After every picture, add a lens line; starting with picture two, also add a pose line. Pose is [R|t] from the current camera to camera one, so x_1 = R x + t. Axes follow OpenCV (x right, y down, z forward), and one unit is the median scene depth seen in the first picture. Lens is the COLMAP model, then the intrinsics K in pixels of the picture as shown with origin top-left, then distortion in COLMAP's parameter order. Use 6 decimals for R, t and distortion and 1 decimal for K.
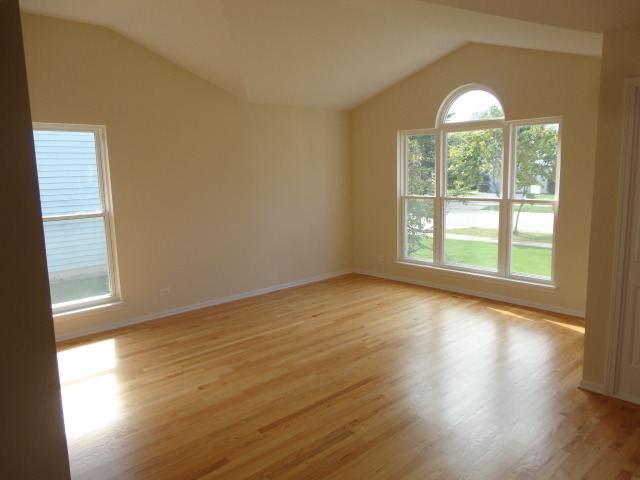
lens RADIAL K [[479.9, 0, 320.0], [0, 479.9, 240.0], [0, 0, 1]] dist [0.005883, 0.000848]
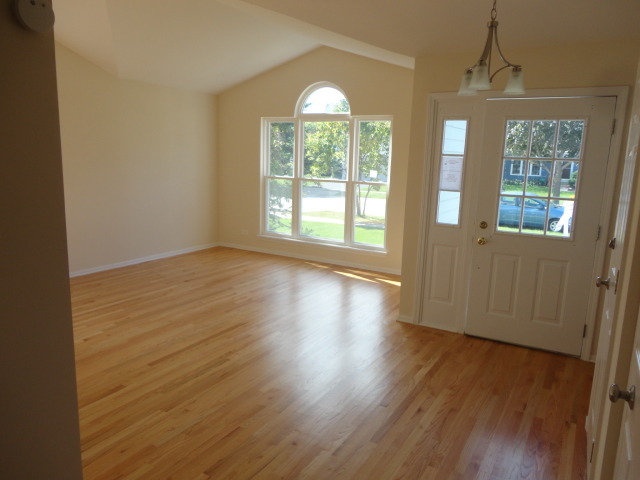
lens RADIAL K [[479.9, 0, 320.0], [0, 479.9, 240.0], [0, 0, 1]] dist [0.005883, 0.000848]
pose [[0.957733, -0.000231, 0.287657, -0.037842], [-0.009133, 0.999471, 0.031211, 0.028948], [-0.287512, -0.032519, 0.957225, -0.152709]]
